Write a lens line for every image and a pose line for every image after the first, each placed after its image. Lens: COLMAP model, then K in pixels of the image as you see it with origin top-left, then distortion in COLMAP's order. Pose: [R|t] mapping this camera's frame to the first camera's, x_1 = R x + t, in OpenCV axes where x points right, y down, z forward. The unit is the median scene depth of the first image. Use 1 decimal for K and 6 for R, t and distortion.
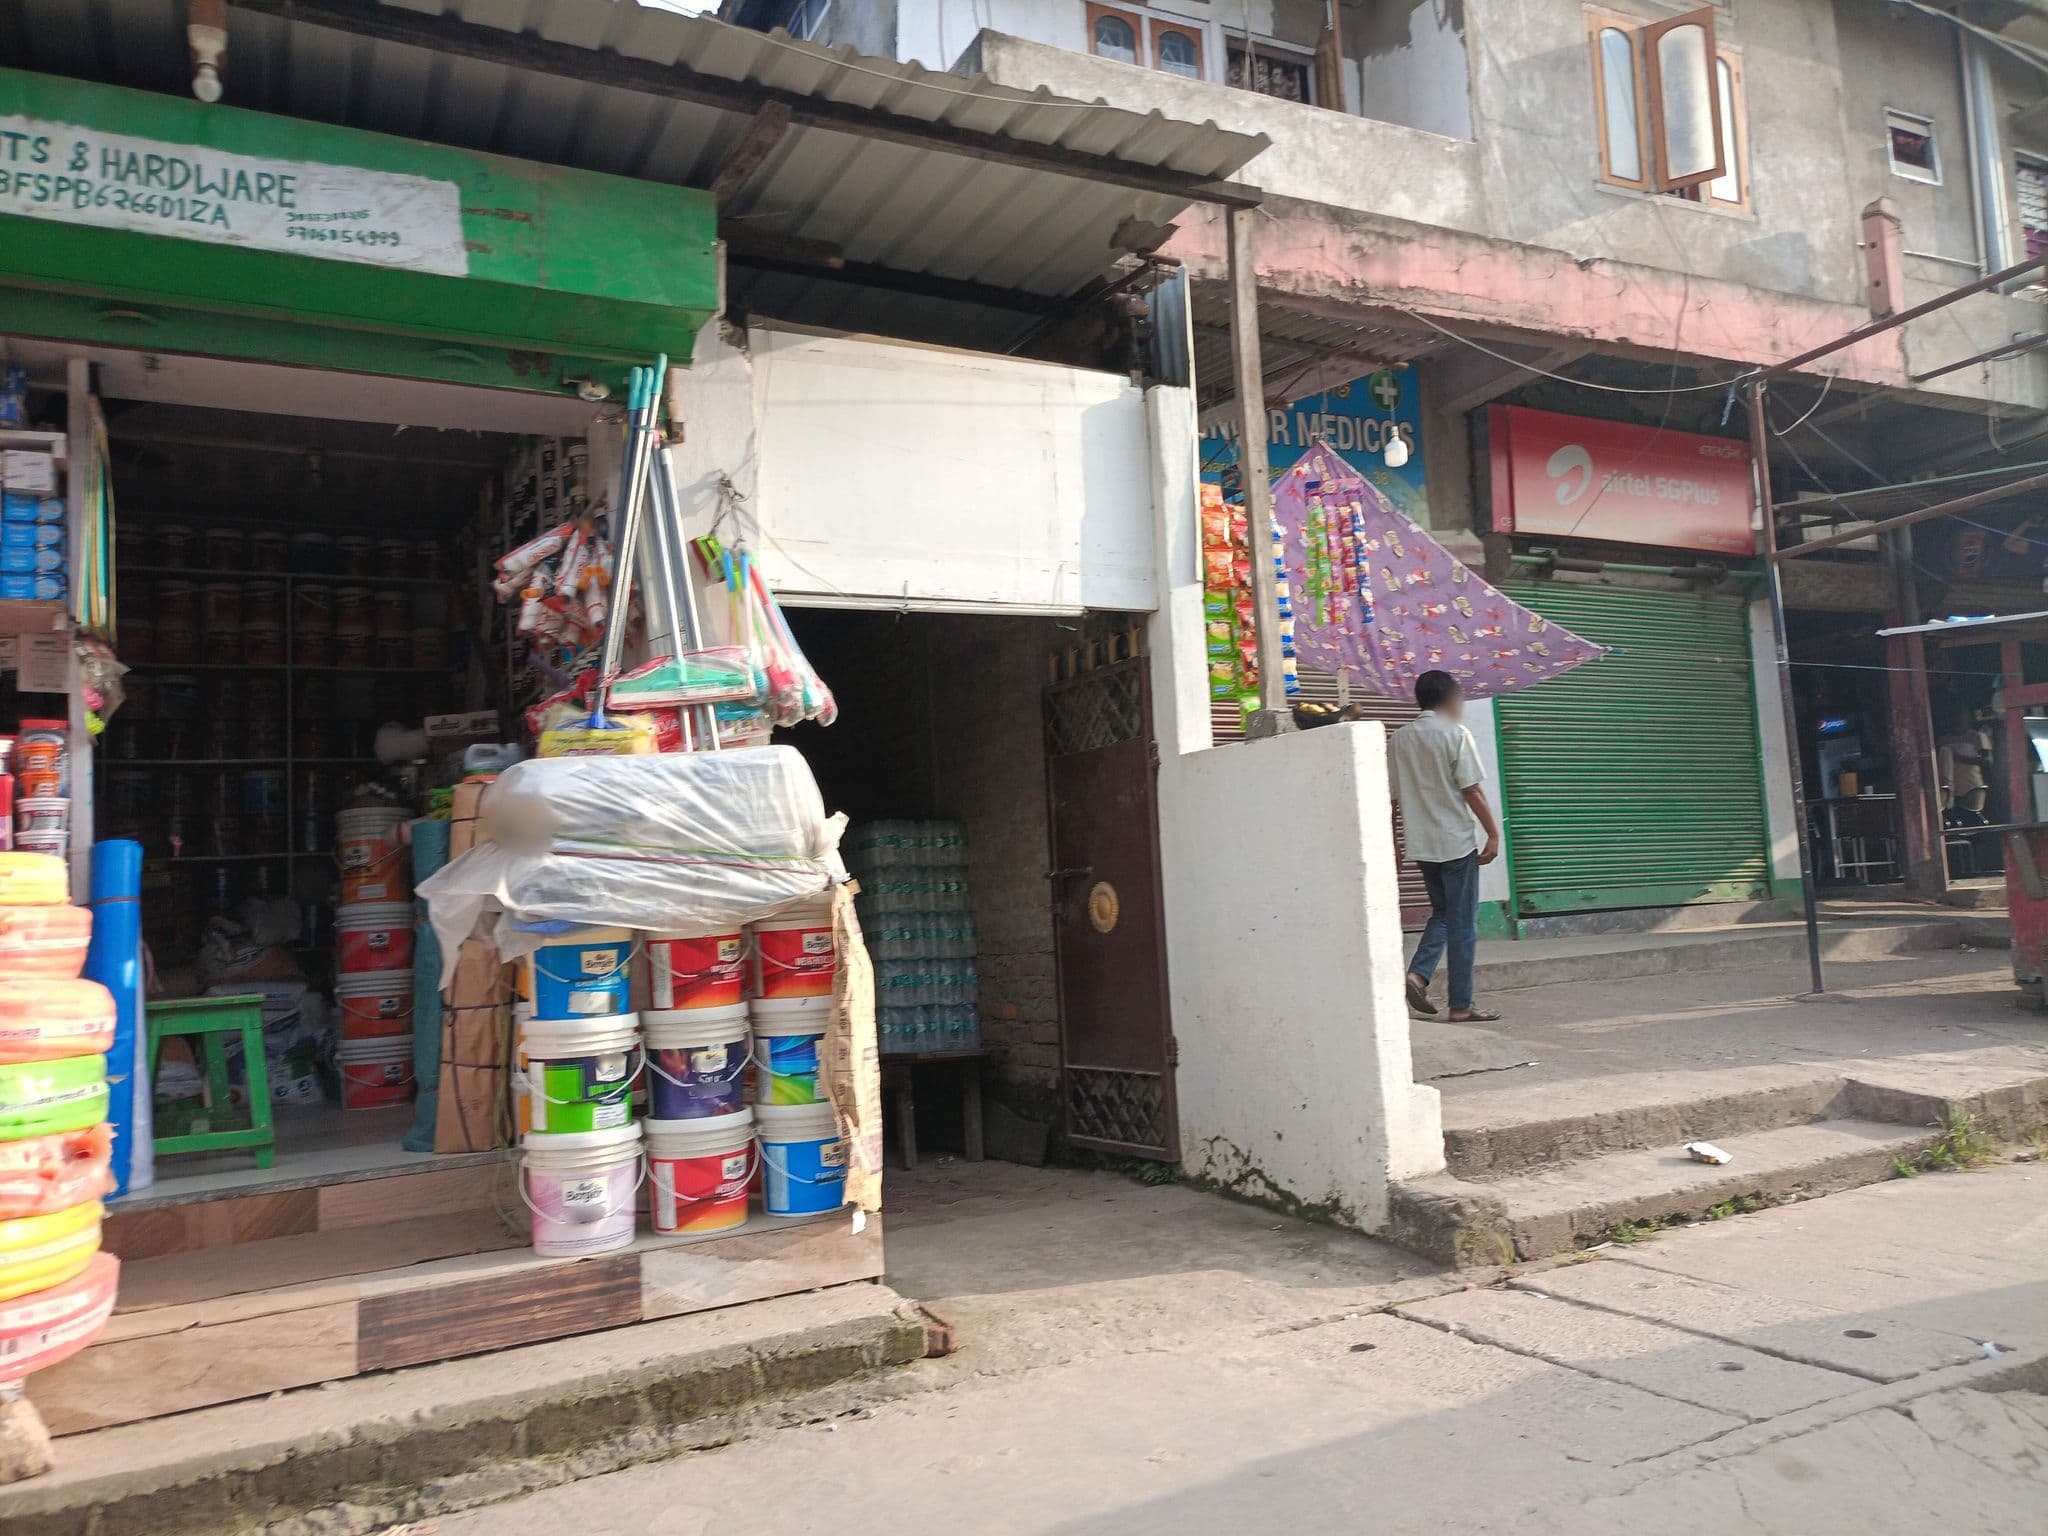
lens RADIAL K [[1480.0, 0, 1022.2], [0, 1480.0, 771.8], [0, 0, 1]] dist [0.010658, -0.019053]
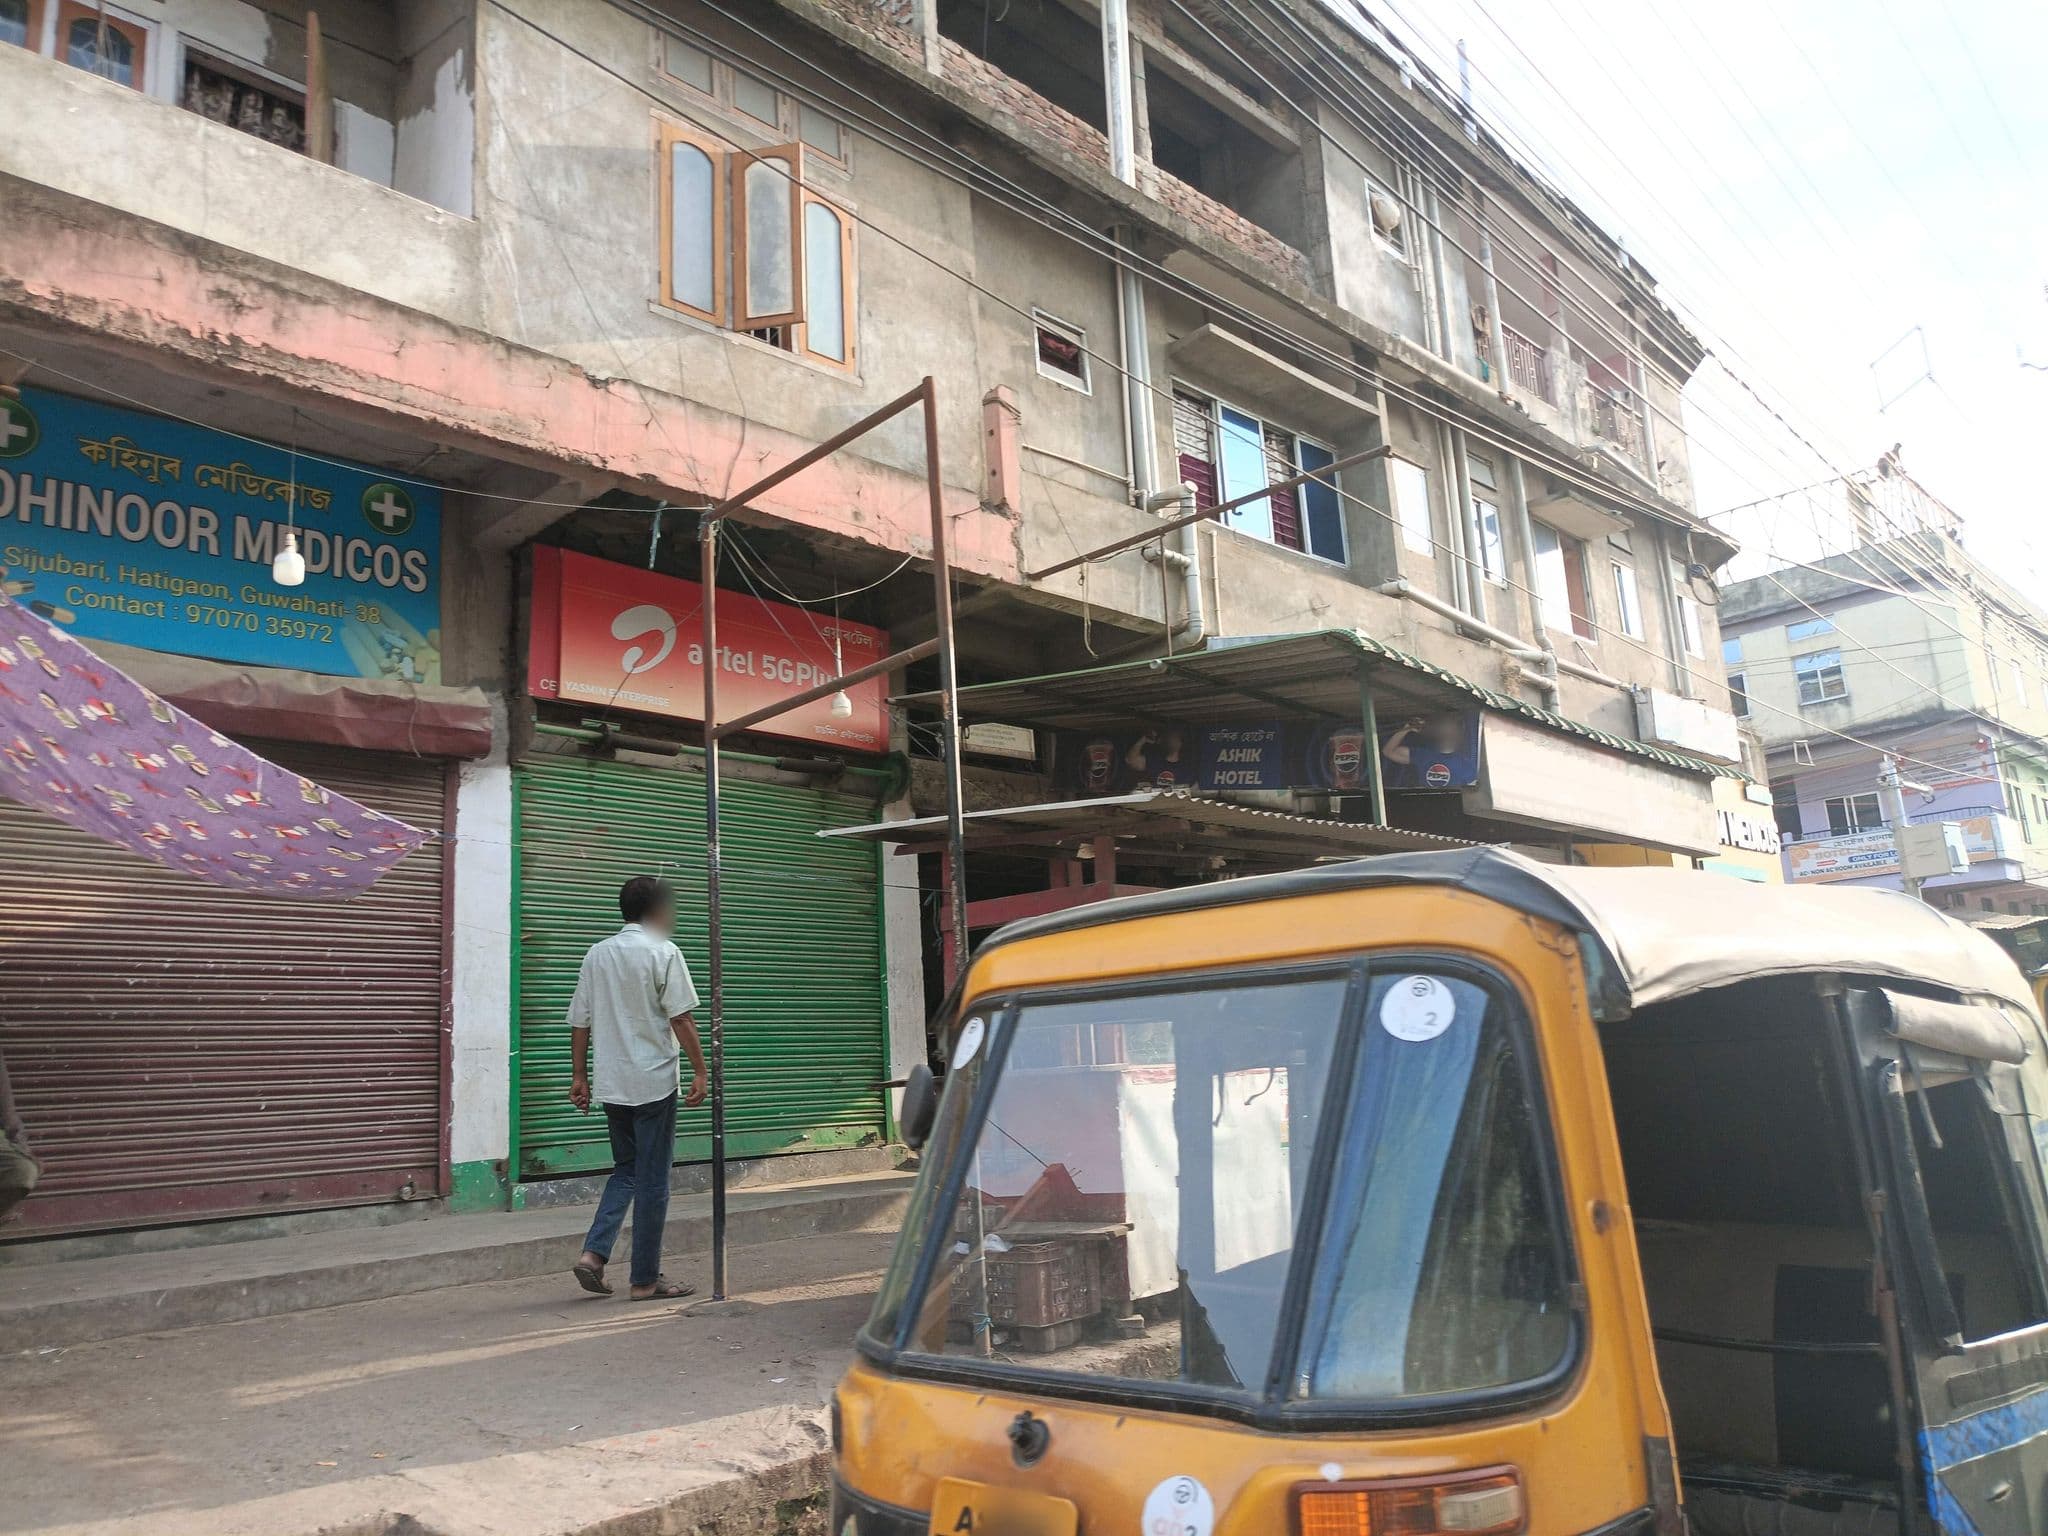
lens RADIAL K [[1480.0, 0, 1020.5], [0, 1480.0, 768.9], [0, 0, 1]] dist [0.010658, -0.019053]
pose [[0.939724, 0.070626, 0.334560, 0.317844], [-0.023836, 0.989587, -0.141951, -0.012800], [-0.341102, 0.125420, 0.931622, 0.158234]]
